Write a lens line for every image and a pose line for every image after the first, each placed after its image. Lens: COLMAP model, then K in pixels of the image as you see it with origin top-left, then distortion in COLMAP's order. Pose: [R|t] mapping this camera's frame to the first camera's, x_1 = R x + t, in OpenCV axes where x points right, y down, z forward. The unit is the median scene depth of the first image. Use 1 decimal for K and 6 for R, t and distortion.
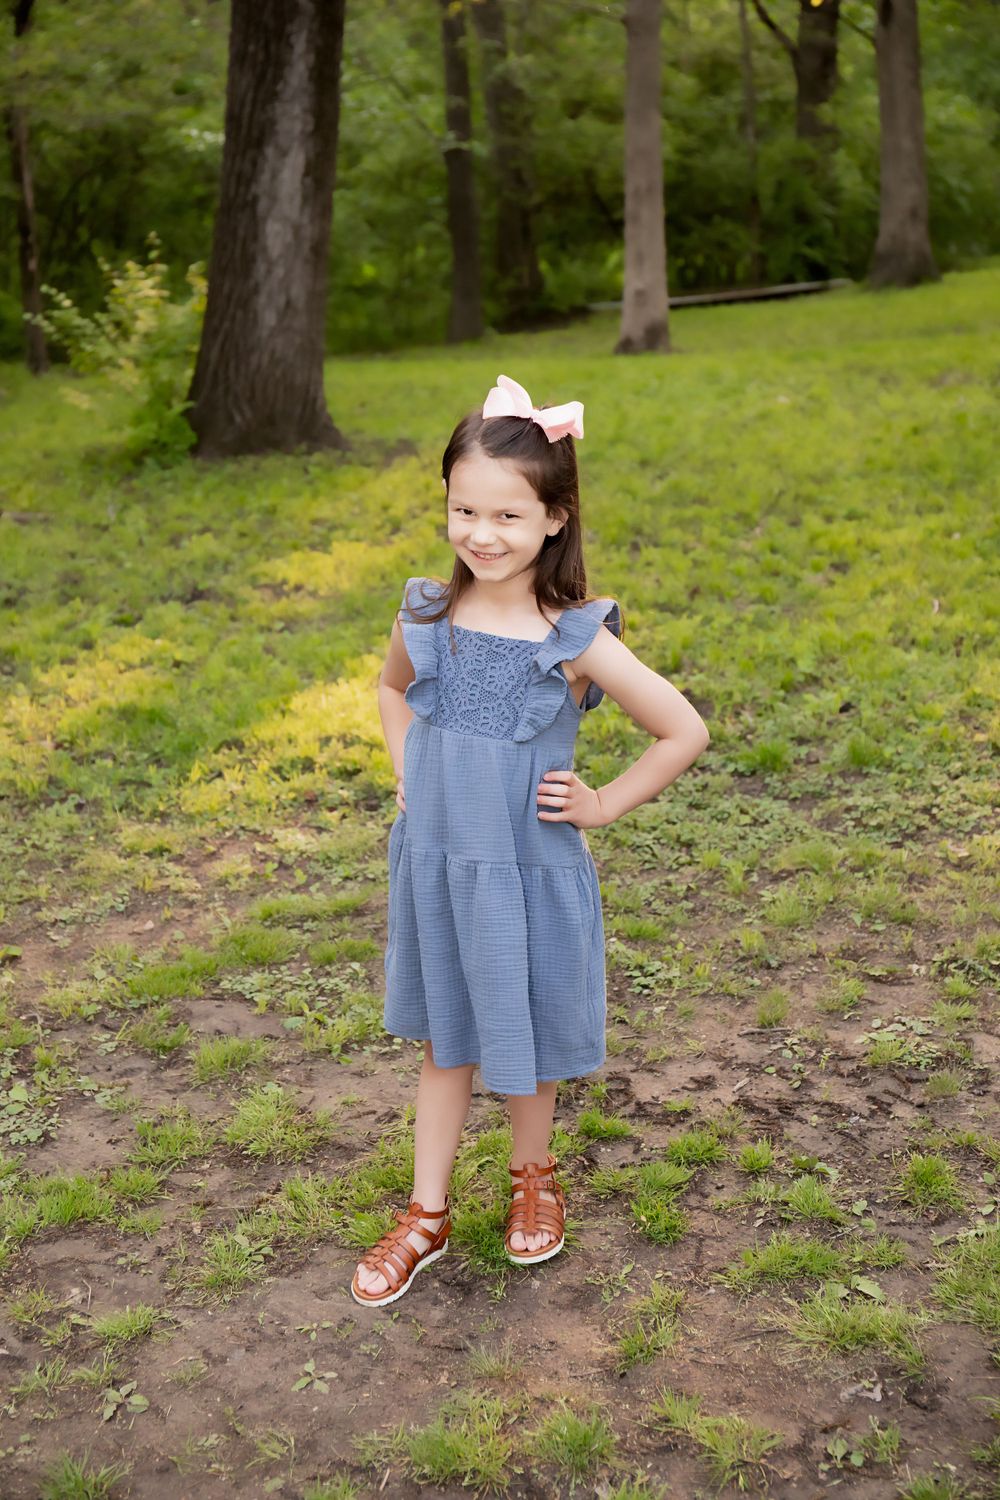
lens RADIAL K [[2152.1, 0, 500.0], [0, 2152.1, 750.0], [0, 0, 1]] dist [0.029470, 0.161255]
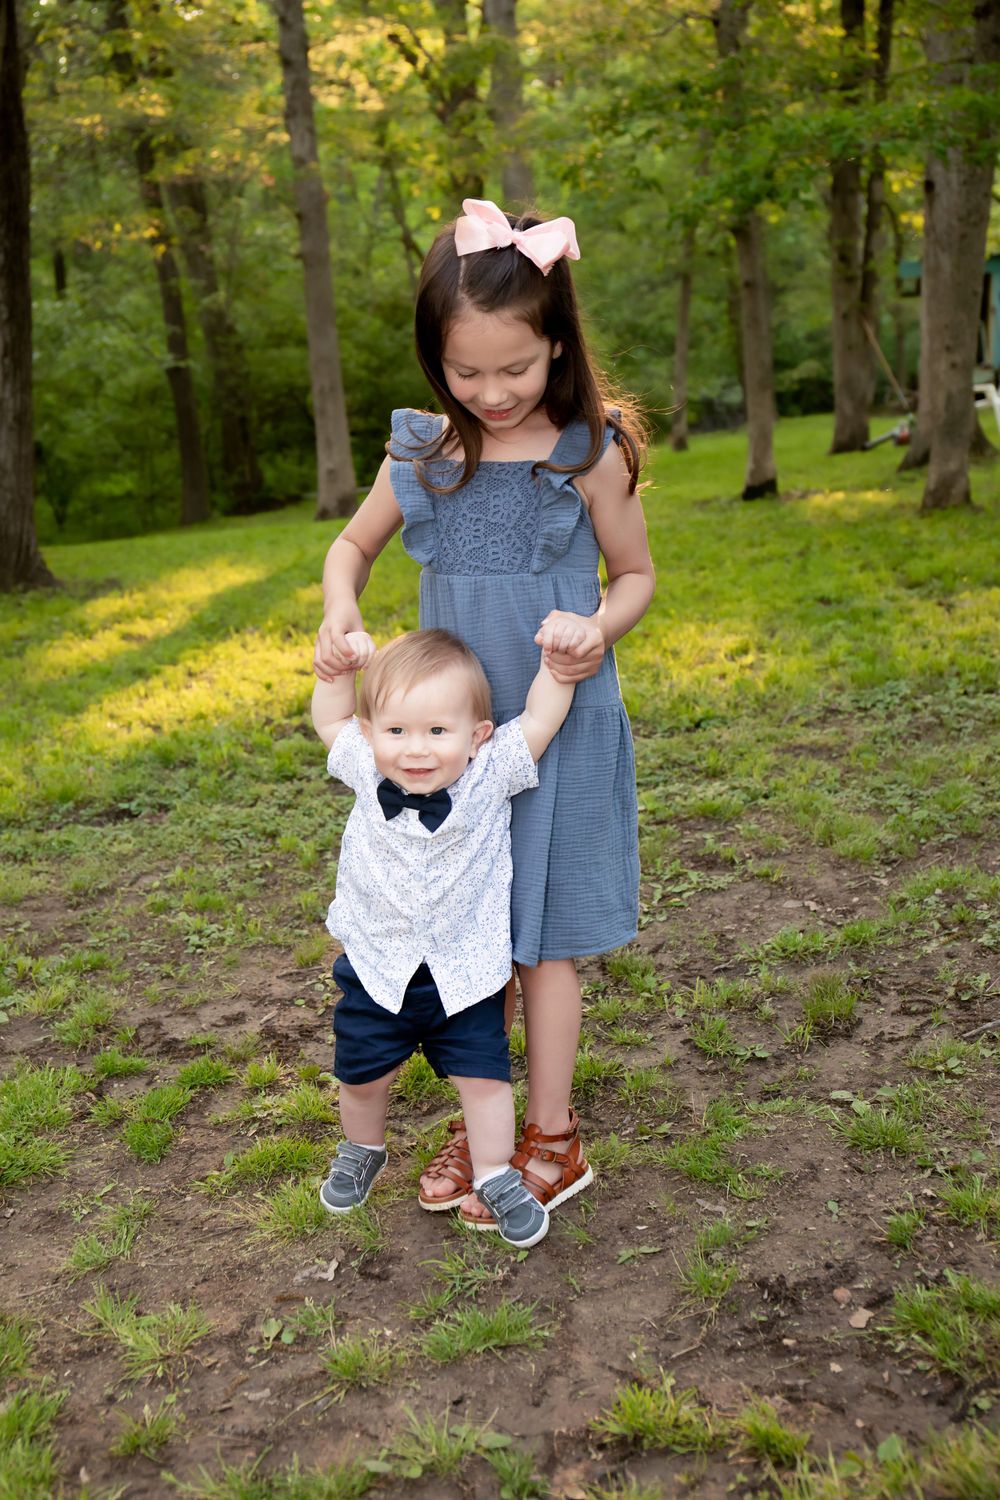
lens RADIAL K [[1752.5, 0, 502.9], [0, 1752.5, 702.4], [0, 0, 1]] dist [-0.000752, 0.061126]
pose [[0.988325, -0.065795, 0.137420, 0.072427], [0.078239, 0.993113, -0.087205, 0.054244], [-0.130736, 0.096939, 0.986667, 0.089315]]
